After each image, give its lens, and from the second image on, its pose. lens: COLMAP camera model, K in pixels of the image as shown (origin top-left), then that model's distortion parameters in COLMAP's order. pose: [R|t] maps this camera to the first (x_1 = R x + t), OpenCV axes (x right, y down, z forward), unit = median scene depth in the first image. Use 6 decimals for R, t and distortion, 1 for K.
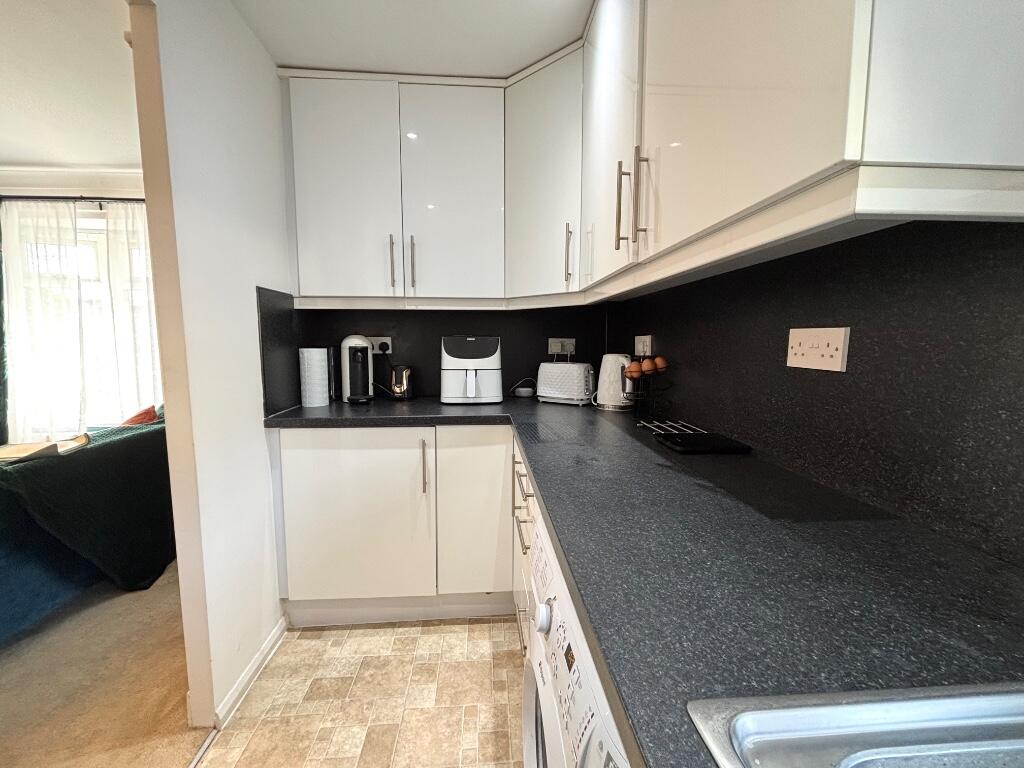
lens RADIAL K [[414.3, 0, 507.7], [0, 414.3, 383.2], [0, 0, 1]] dist [-0.000178, -0.000052]
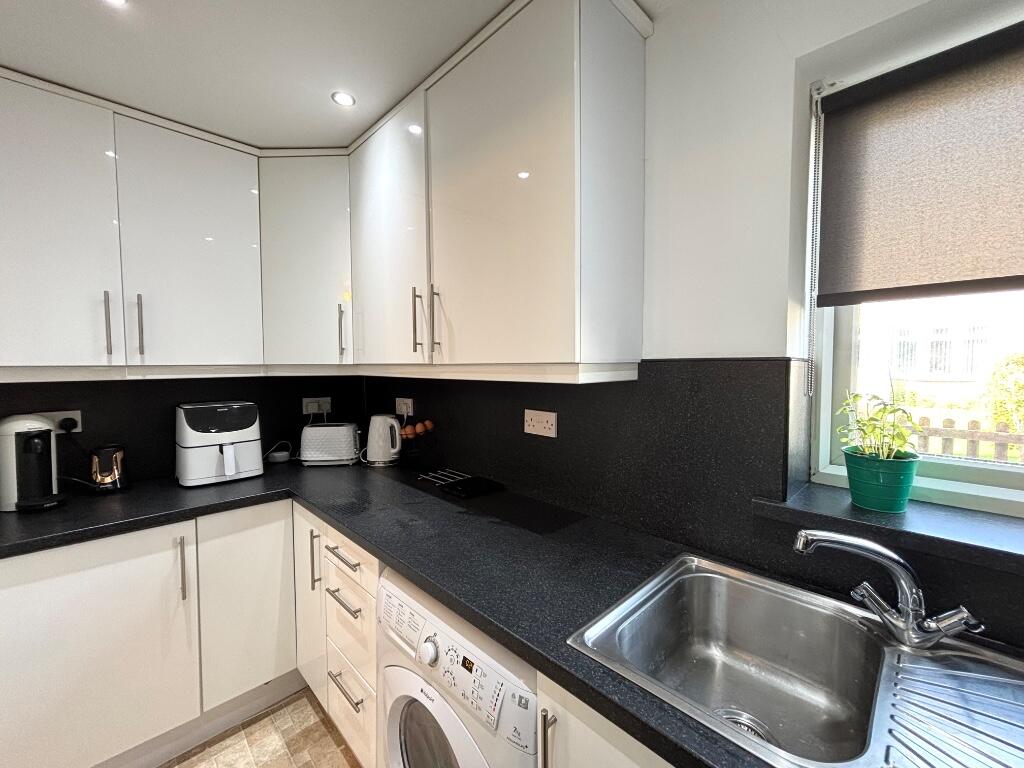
lens RADIAL K [[414.3, 0, 512.0], [0, 414.3, 384.0], [0, 0, 1]] dist [-0.001807, -0.006350]
pose [[0.755990, -0.036641, 0.653557, -0.216167], [0.072999, 0.996923, -0.028549, -0.099758], [-0.650500, 0.069292, 0.756339, -0.103694]]
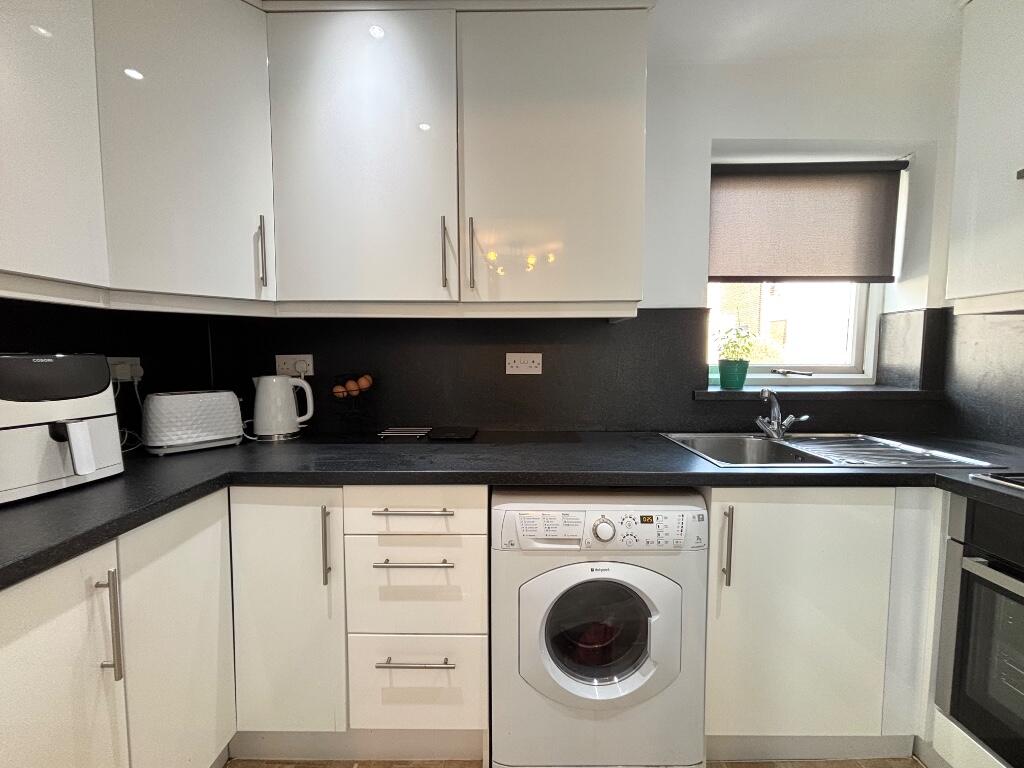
lens RADIAL K [[425.1, 0, 506.3], [0, 425.1, 384.9], [0, 0, 1]] dist [-0.001048, -0.000053]
pose [[0.073888, -0.072236, 0.994647, -0.602789], [0.101513, 0.992737, 0.064556, -0.060131], [-0.992087, 0.096199, 0.080685, 0.460995]]
